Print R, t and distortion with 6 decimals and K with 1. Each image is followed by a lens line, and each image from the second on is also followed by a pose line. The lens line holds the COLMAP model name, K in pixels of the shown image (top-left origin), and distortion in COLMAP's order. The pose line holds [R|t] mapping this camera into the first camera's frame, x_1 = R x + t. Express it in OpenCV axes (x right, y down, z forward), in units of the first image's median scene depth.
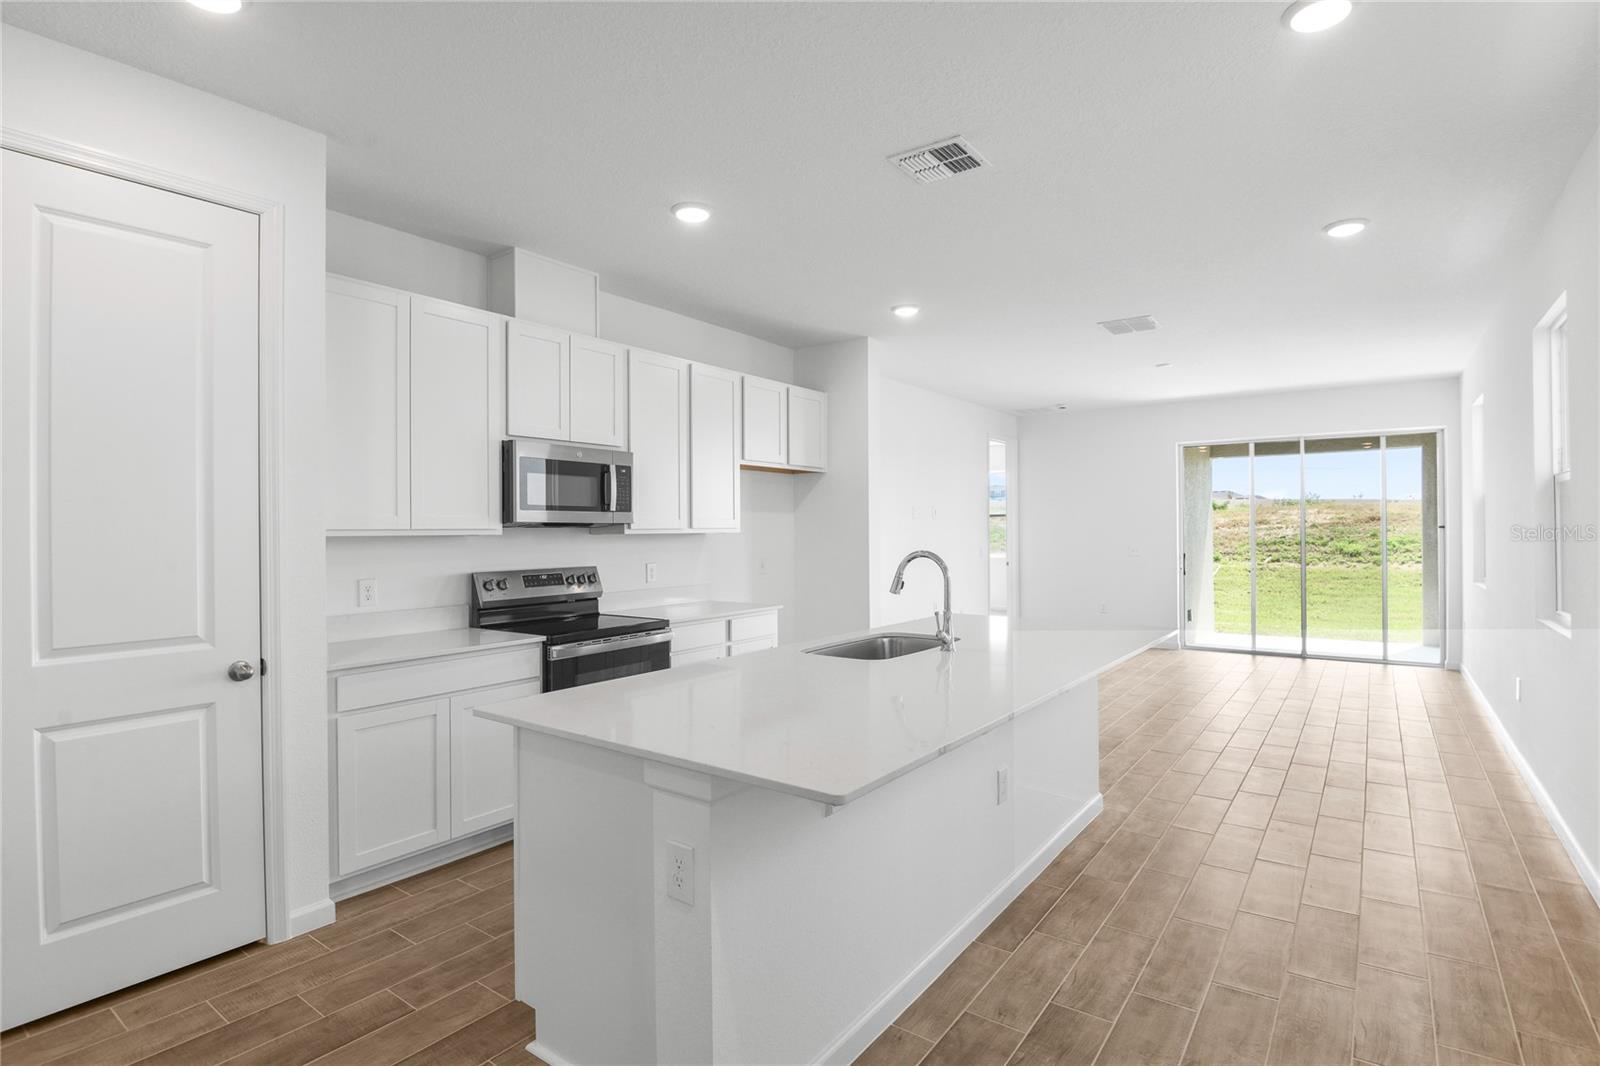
lens RADIAL K [[791.4, 0, 796.1], [0, 791.4, 528.9], [0, 0, 1]] dist [-0.001176, -0.000280]
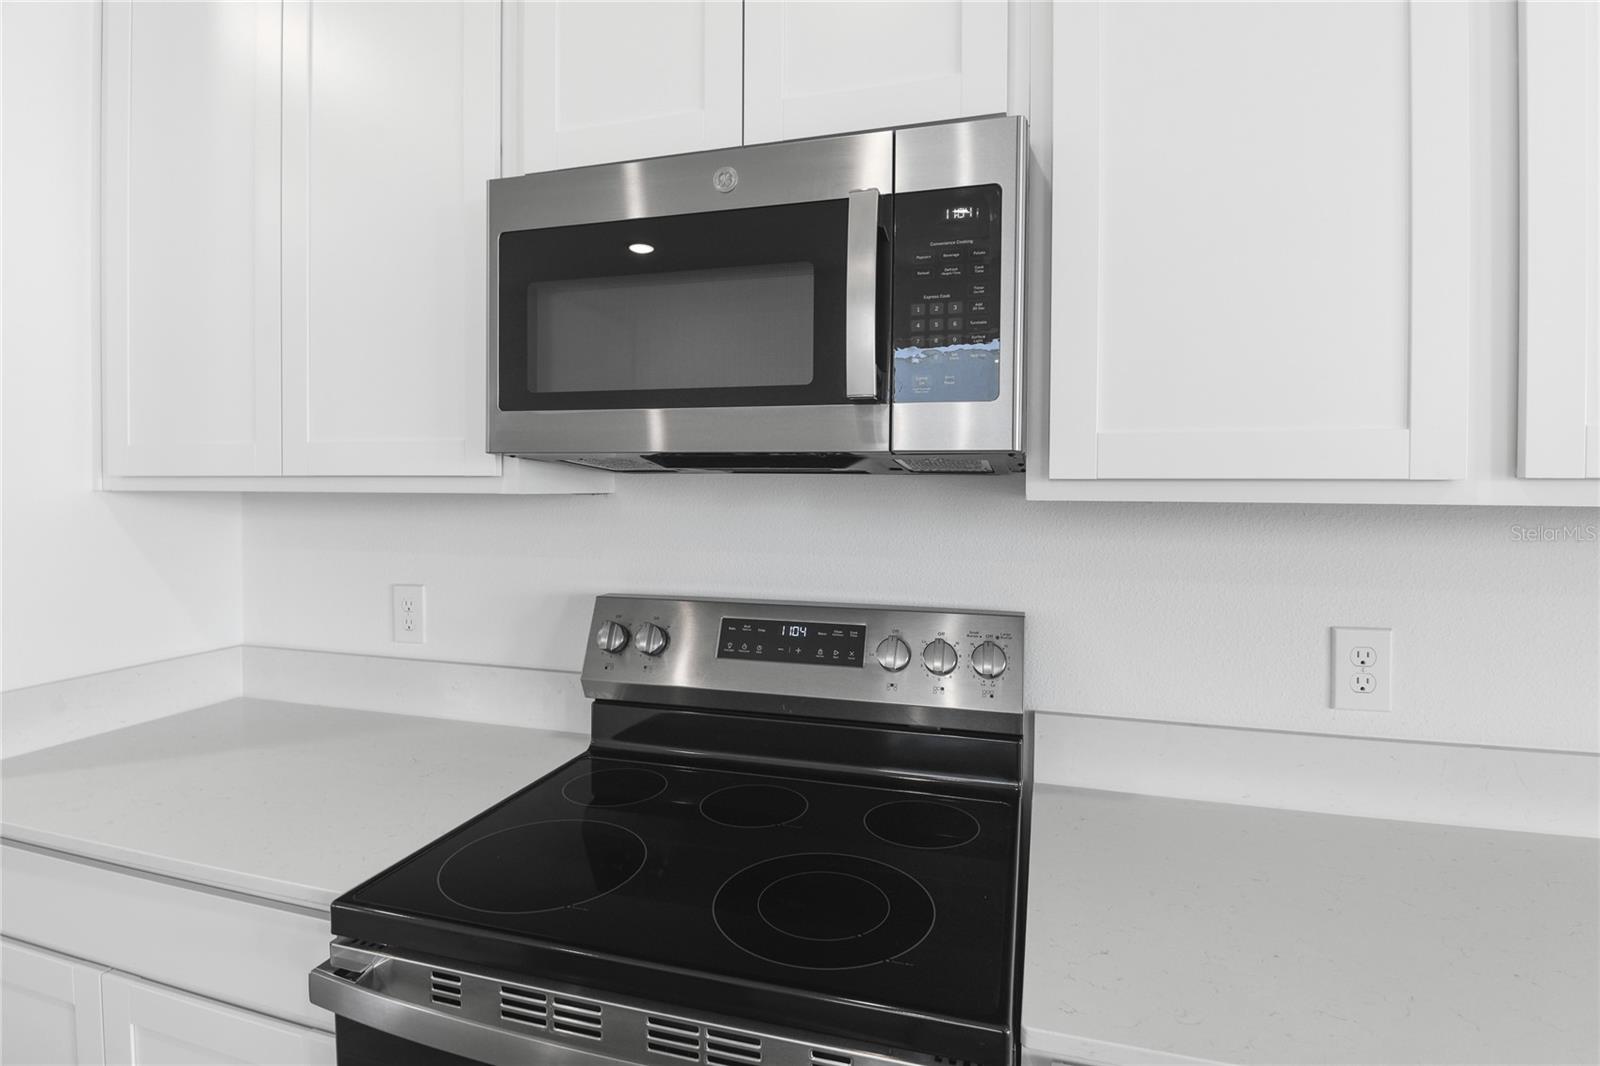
lens RADIAL K [[815.7, 0, 805.6], [0, 815.7, 491.3], [0, 0, 1]] dist [0.002667, 0.000308]
pose [[0.340938, 0.009247, -0.940040, -0.014471], [-0.008254, 0.999943, 0.006842, 0.002781], [0.940049, 0.005426, 0.340995, 0.897298]]
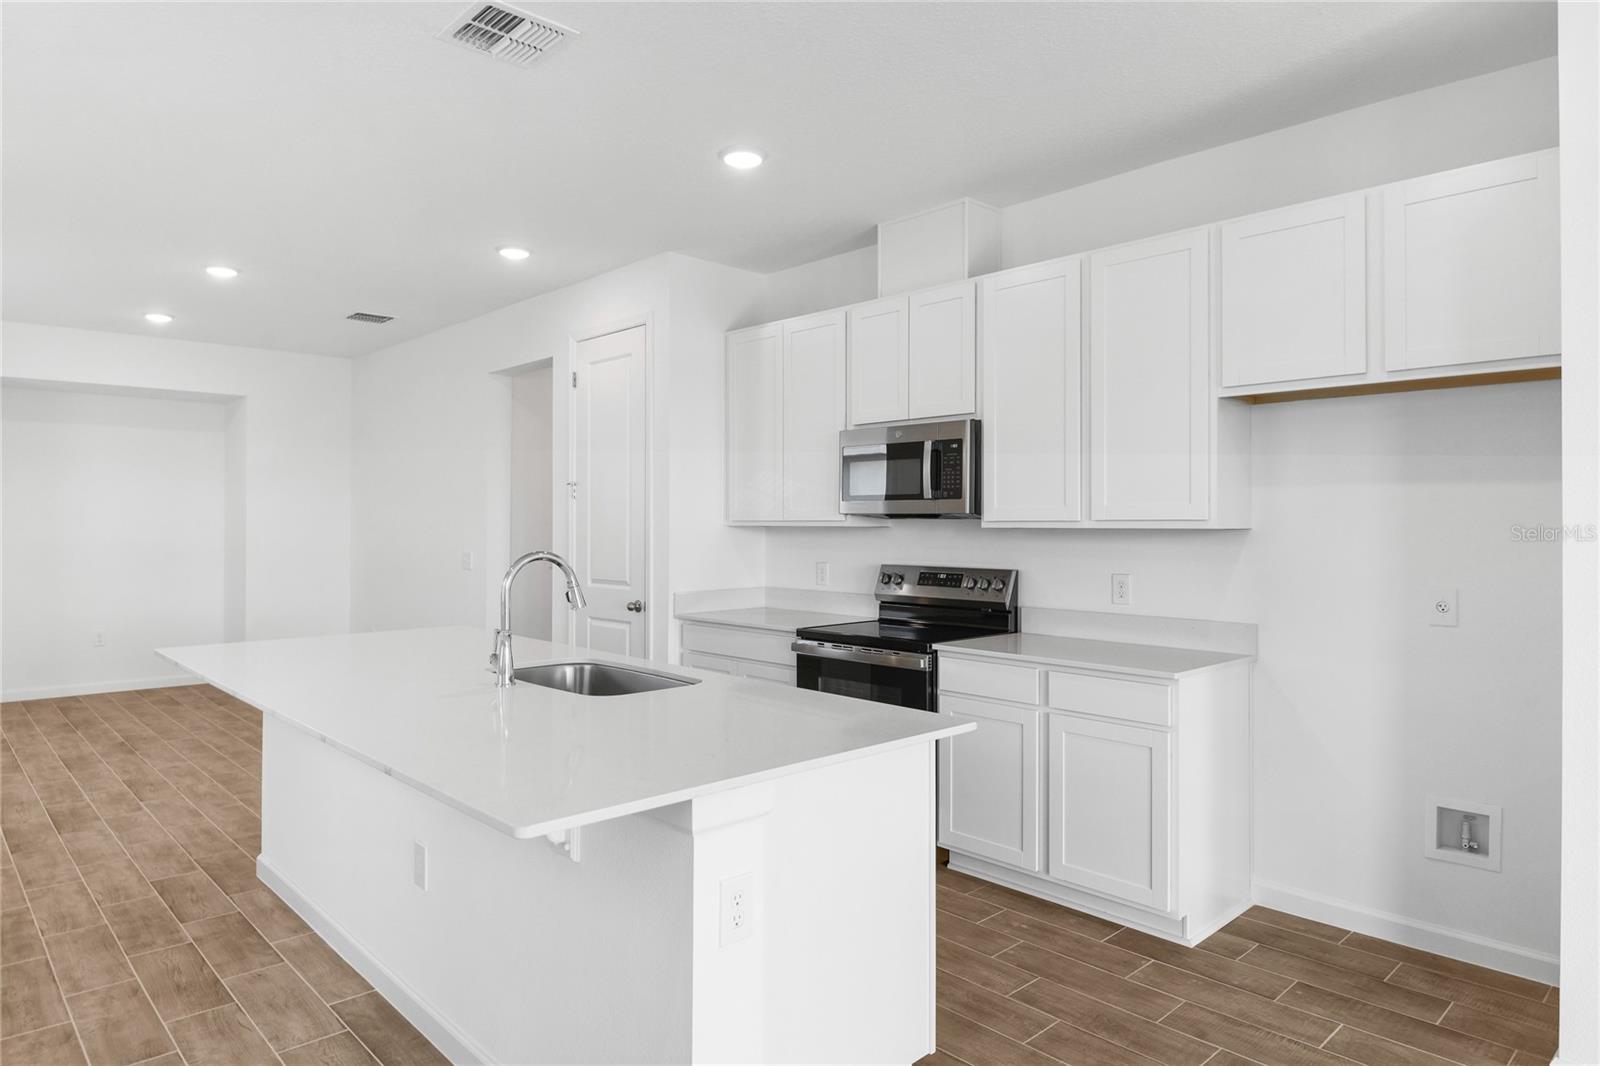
lens RADIAL K [[961.3, 0, 799.2], [0, 961.3, 523.0], [0, 0, 1]] dist [0.004672, -0.015753]
pose [[-0.170017, 0.005536, -0.985426, 0.748344], [-0.000149, 0.999984, 0.005644, -0.003380], [0.985441, 0.001107, -0.170013, 1.030244]]
